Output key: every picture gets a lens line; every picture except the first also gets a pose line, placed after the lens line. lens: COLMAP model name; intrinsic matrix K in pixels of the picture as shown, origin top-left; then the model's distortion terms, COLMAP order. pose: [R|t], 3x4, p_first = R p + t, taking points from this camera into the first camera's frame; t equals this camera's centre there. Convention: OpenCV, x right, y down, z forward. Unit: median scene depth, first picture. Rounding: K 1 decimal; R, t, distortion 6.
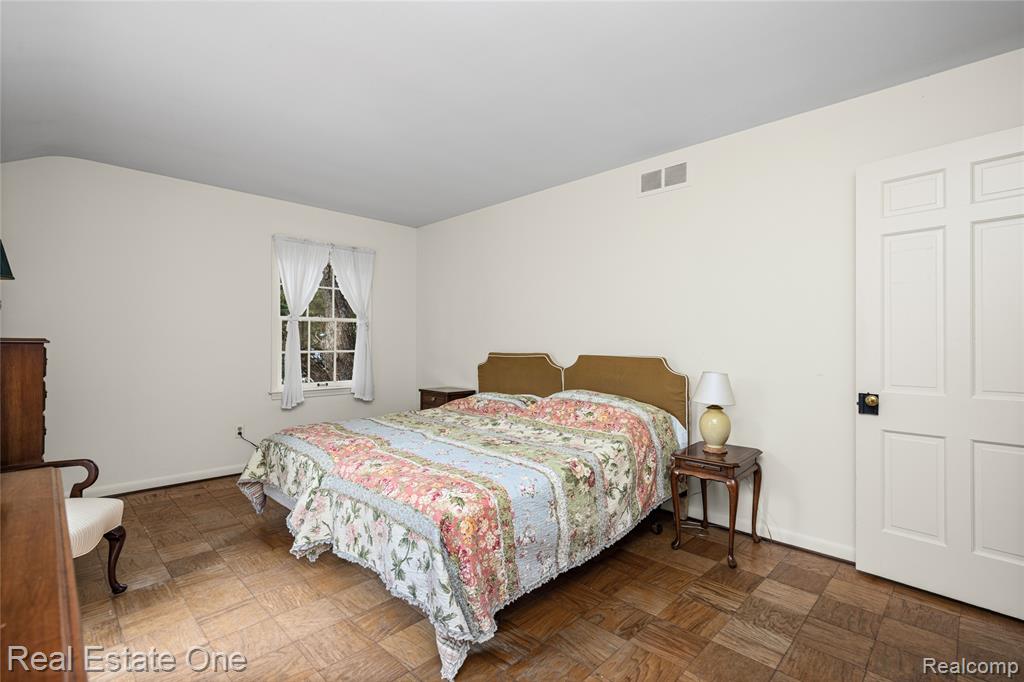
lens RADIAL K [[468.1, 0, 512.1], [0, 468.1, 337.8], [0, 0, 1]] dist [0.001192, -0.001028]
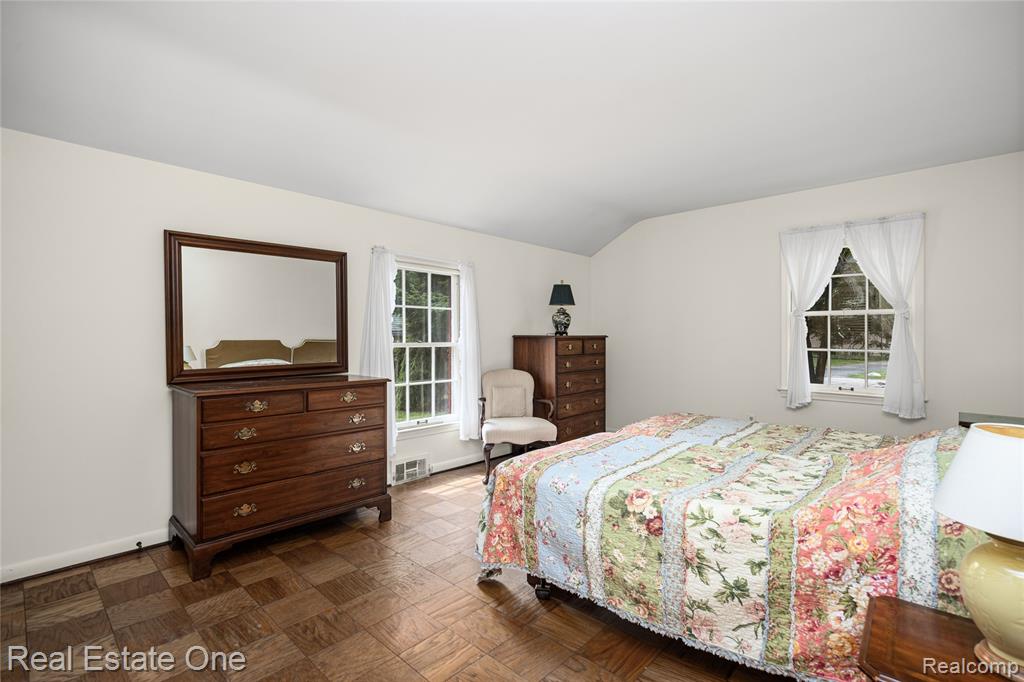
lens RADIAL K [[468.1, 0, 511.5], [0, 468.1, 341.4], [0, 0, 1]] dist [0.001192, -0.001028]
pose [[0.038223, 0.010300, -0.999216, 0.883131], [0.001012, 0.999946, 0.010346, 0.007586], [0.999269, -0.001407, 0.038211, 0.744473]]
